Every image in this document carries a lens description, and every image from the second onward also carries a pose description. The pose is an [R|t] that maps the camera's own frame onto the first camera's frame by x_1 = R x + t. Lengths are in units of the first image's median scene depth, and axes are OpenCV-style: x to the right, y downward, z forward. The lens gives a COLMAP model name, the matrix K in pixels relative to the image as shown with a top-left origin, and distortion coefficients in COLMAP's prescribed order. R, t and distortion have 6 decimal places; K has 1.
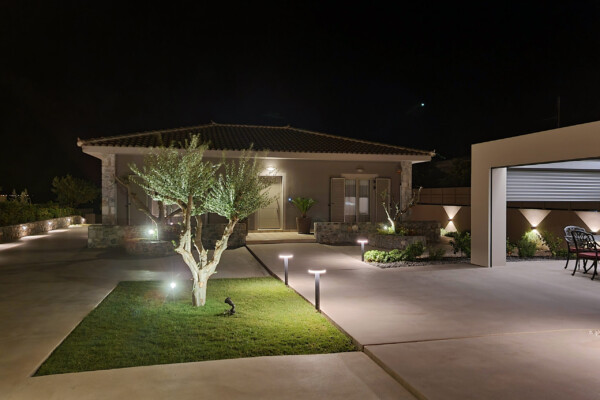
lens RADIAL K [[439.2, 0, 300.2], [0, 439.2, 215.5], [0, 0, 1]] dist [0.001778, -0.000963]
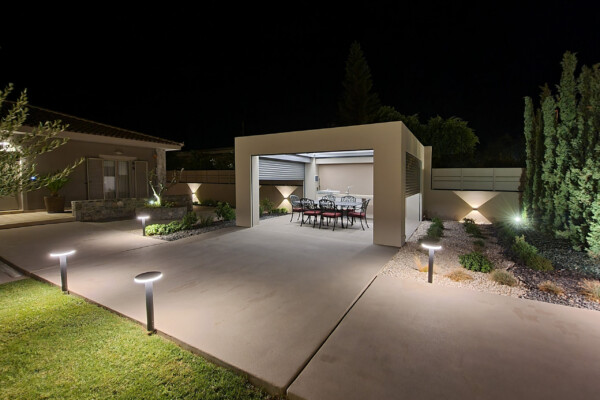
lens RADIAL K [[265.6, 0, 307.1], [0, 265.6, 192.0], [0, 0, 1]] dist [-0.001767, -0.000297]
pose [[0.689323, -0.032642, 0.723719, -0.034897], [0.023991, 0.999465, 0.022227, -0.005471], [-0.724057, 0.002041, 0.689737, 0.200243]]
